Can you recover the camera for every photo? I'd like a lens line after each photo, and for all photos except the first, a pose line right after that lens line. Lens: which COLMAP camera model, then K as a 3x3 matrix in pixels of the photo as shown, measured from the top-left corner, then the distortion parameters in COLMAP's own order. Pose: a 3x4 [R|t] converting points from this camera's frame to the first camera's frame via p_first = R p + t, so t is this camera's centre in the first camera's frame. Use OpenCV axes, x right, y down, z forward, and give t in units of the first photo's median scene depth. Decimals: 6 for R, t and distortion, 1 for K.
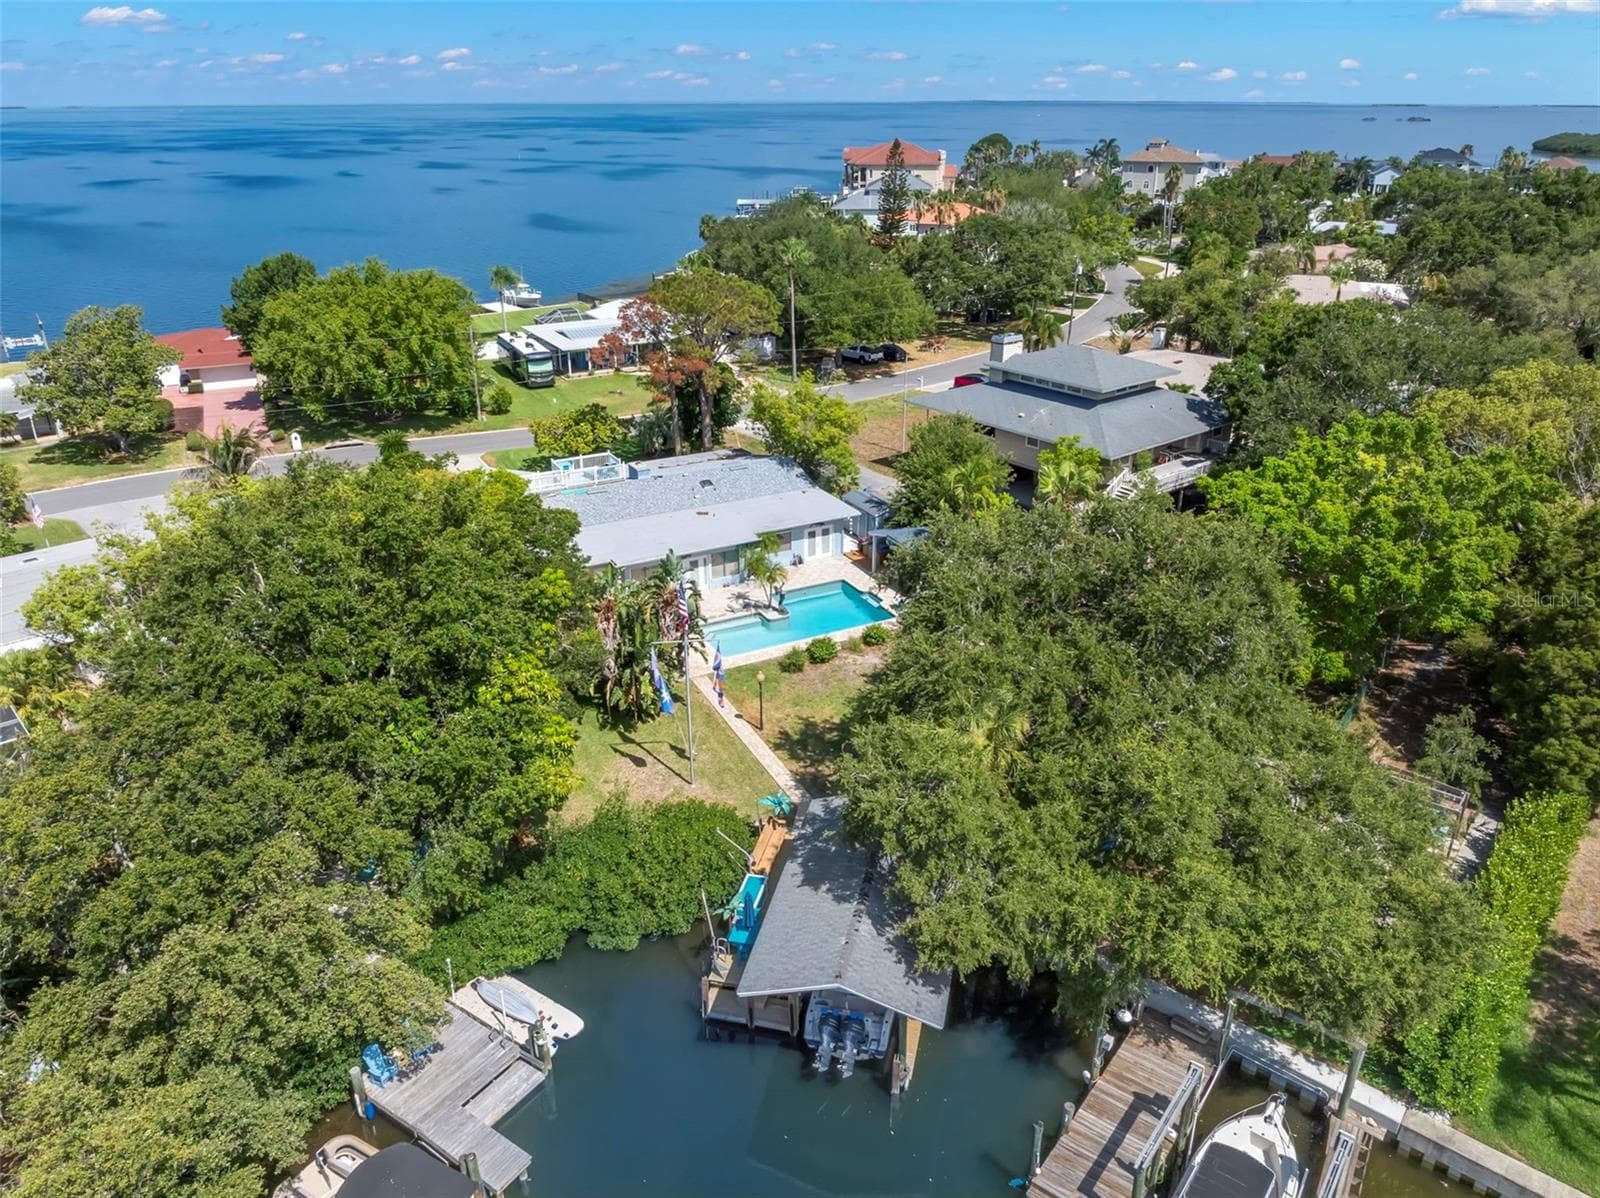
lens RADIAL K [[1271.4, 0, 851.4], [0, 1271.4, 630.7], [0, 0, 1]] dist [-0.023135, -0.005924]
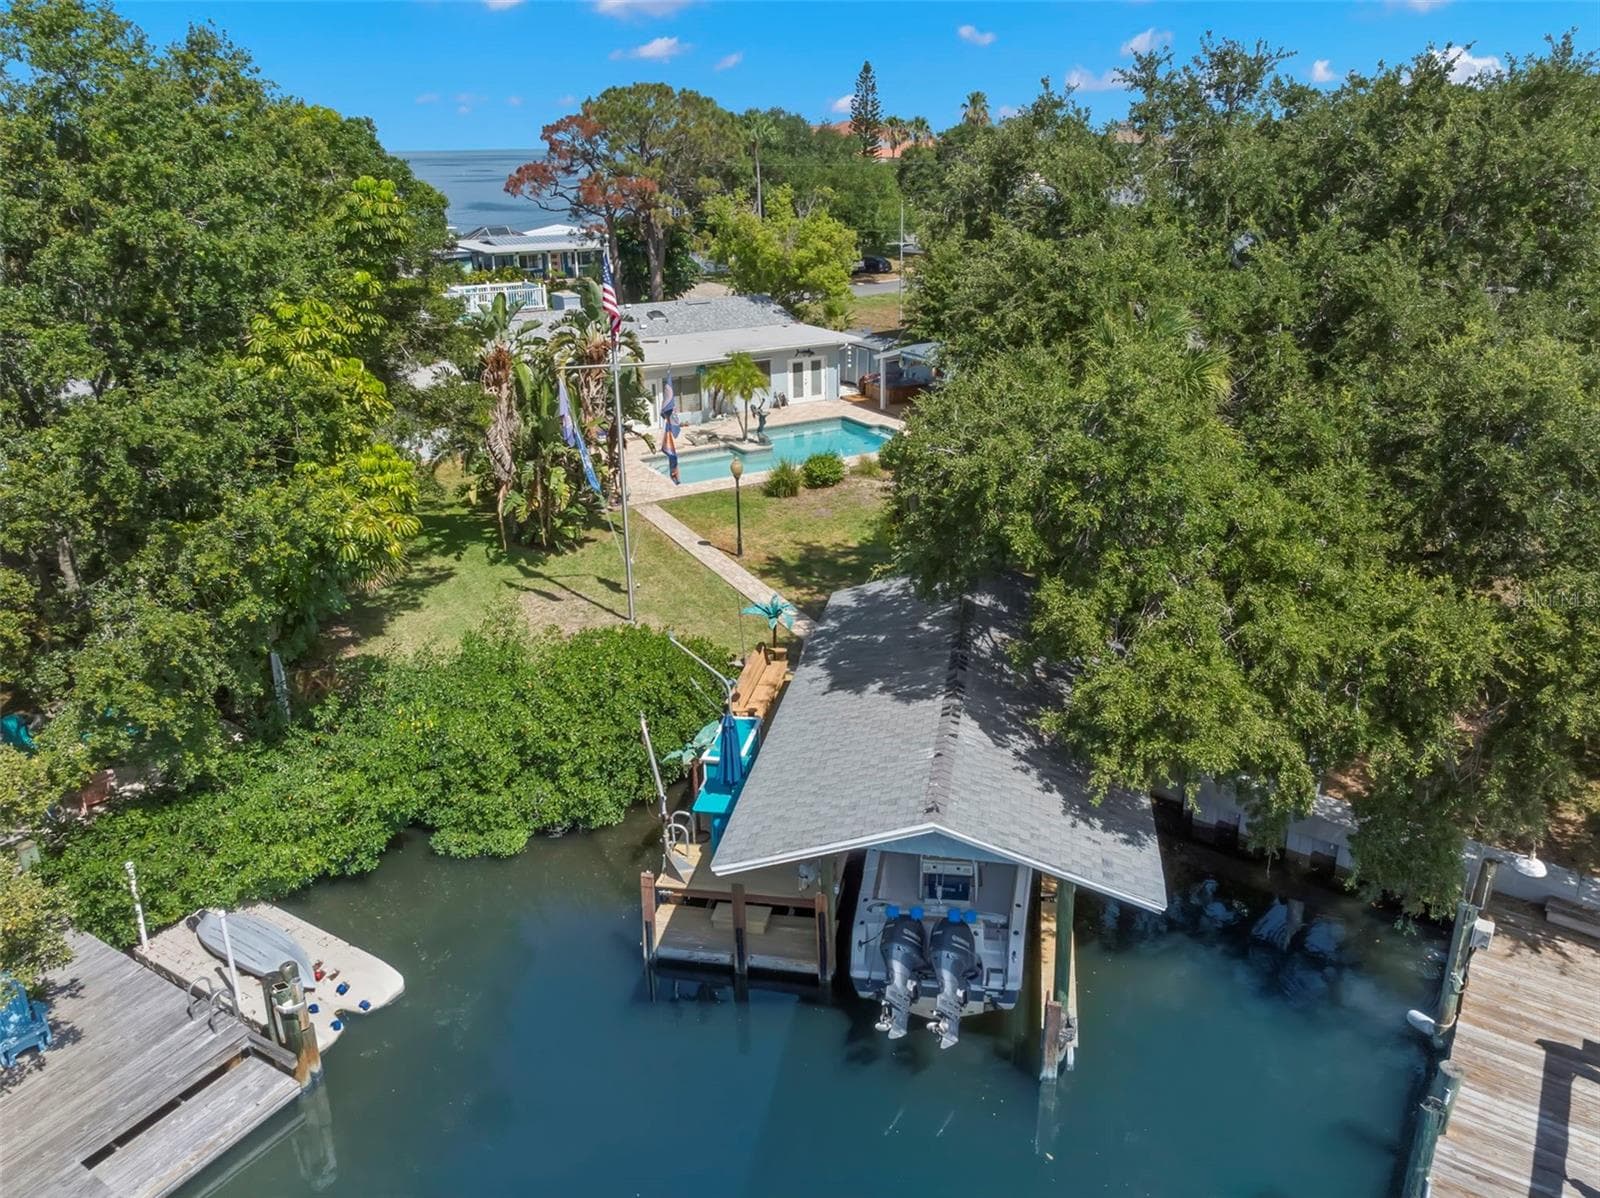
lens RADIAL K [[1147.7, 0, 881.6], [0, 1147.7, 596.1], [0, 0, 1]] dist [-0.022982, 0.013124]
pose [[0.997134, -0.031258, 0.068897, -0.048261], [0.040083, 0.990615, -0.130675, 0.218889], [-0.064166, 0.133062, 0.989028, 0.506669]]
